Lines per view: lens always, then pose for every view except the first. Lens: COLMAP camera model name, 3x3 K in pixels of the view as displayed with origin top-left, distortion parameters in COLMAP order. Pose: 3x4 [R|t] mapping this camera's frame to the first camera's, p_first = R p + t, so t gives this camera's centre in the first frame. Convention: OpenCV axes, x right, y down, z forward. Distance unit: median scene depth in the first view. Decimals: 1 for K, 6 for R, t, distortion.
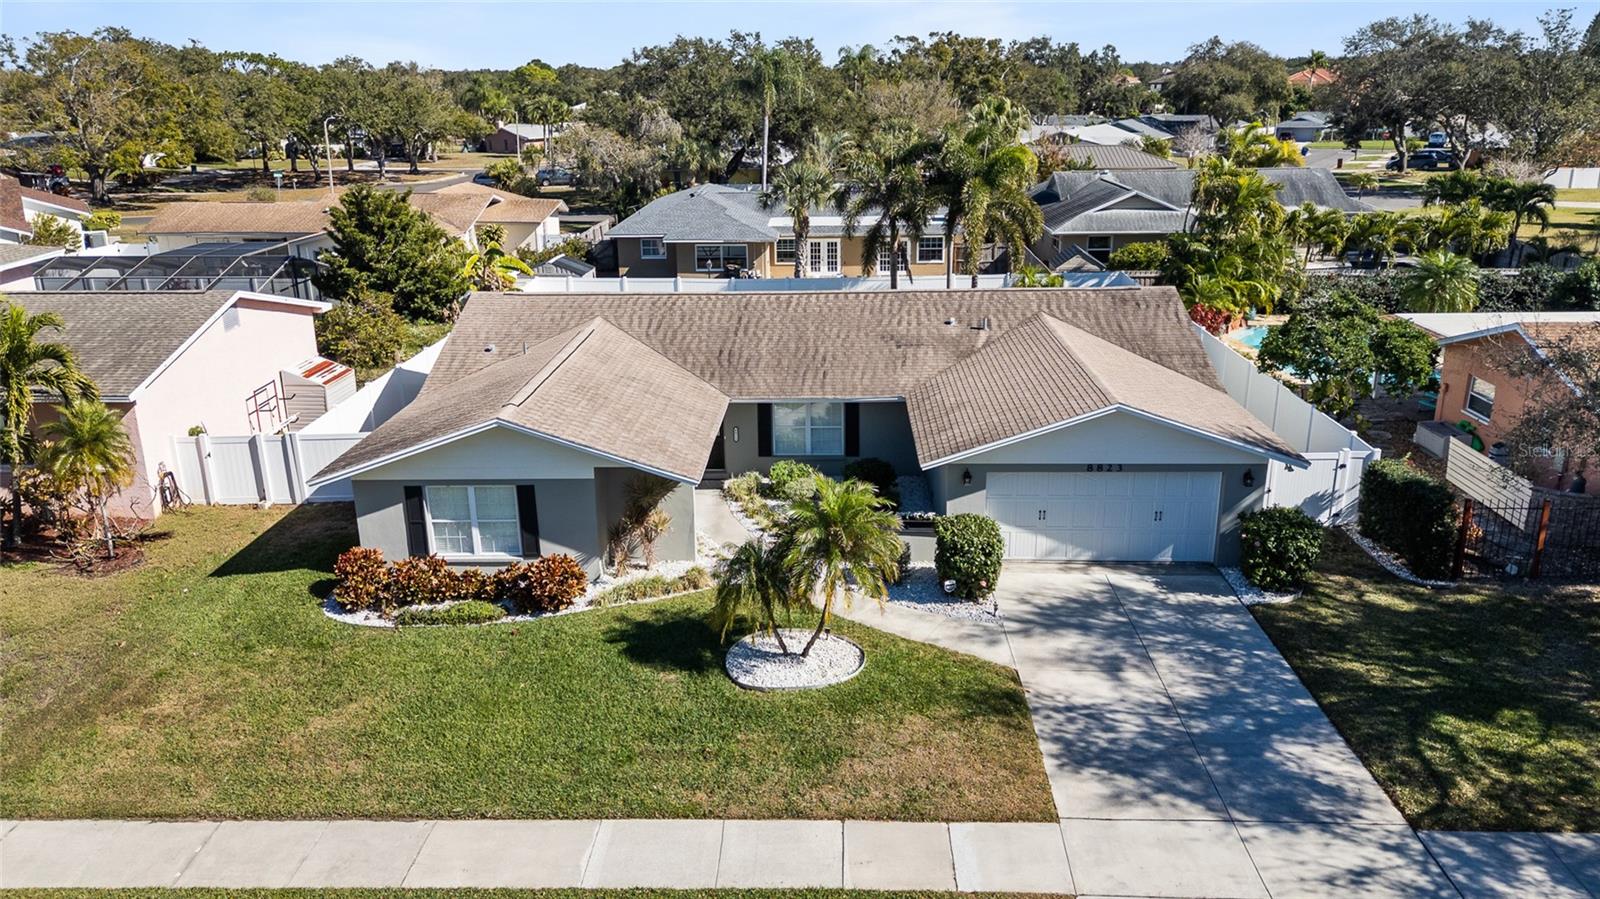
lens RADIAL K [[1153.3, 0, 803.8], [0, 1153.3, 476.6], [0, 0, 1]] dist [0.069667, -0.070836]
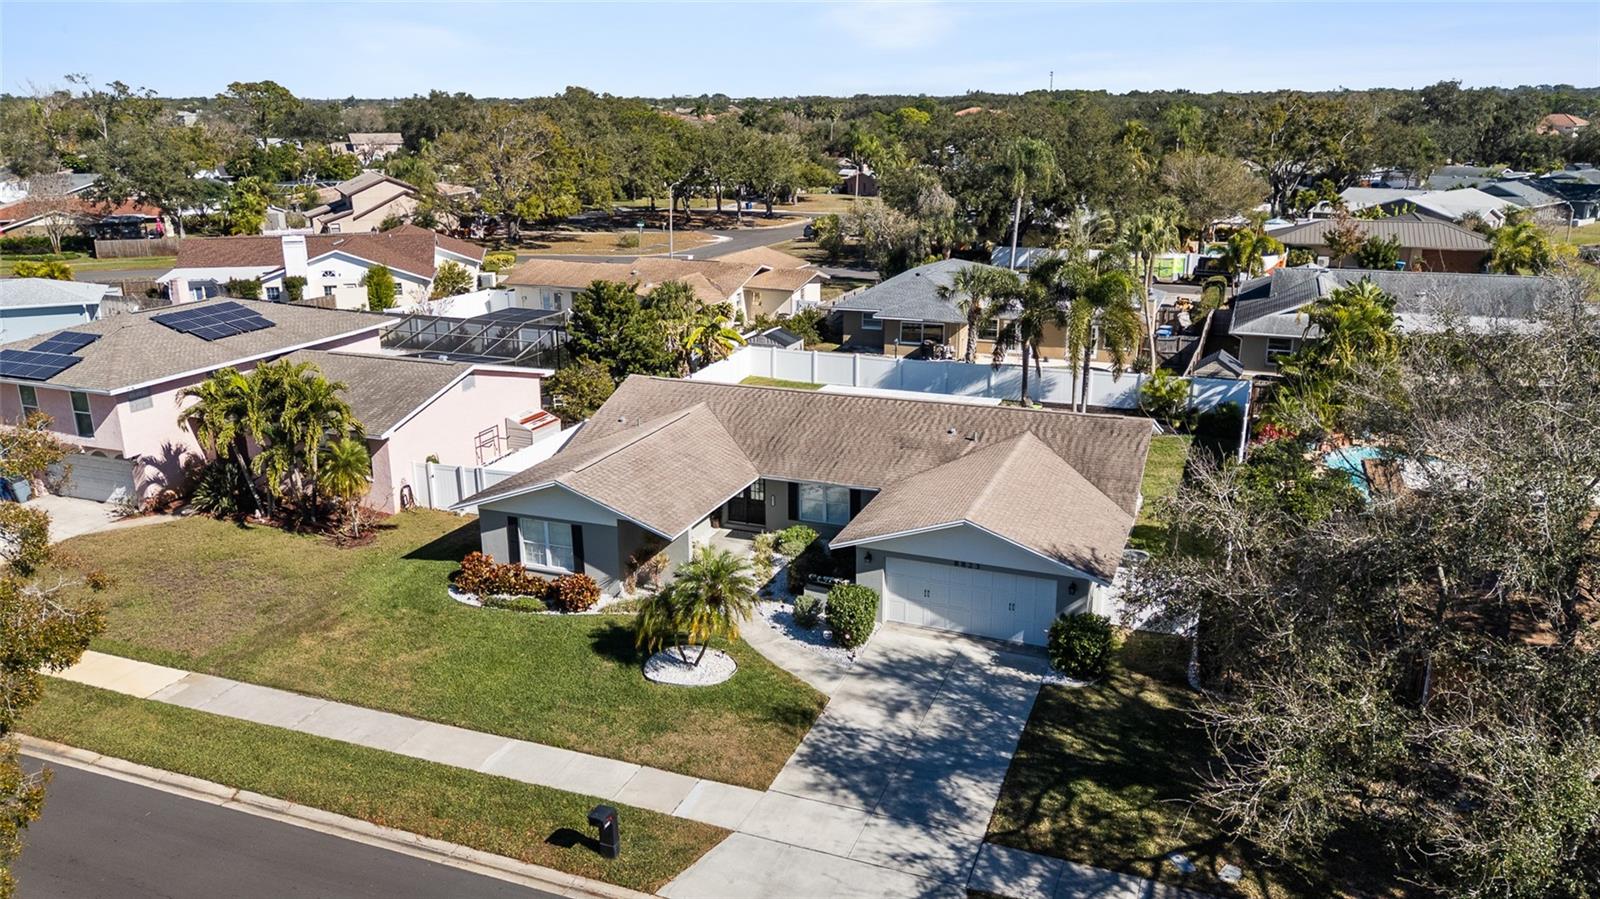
lens RADIAL K [[1153.3, 0, 803.8], [0, 1153.3, 476.6], [0, 0, 1]] dist [0.069667, -0.070836]
pose [[0.943204, 0.109496, -0.313650, 0.495737], [-0.114817, 0.993386, 0.001518, -0.090494], [0.311742, 0.034581, 0.949537, -0.327494]]
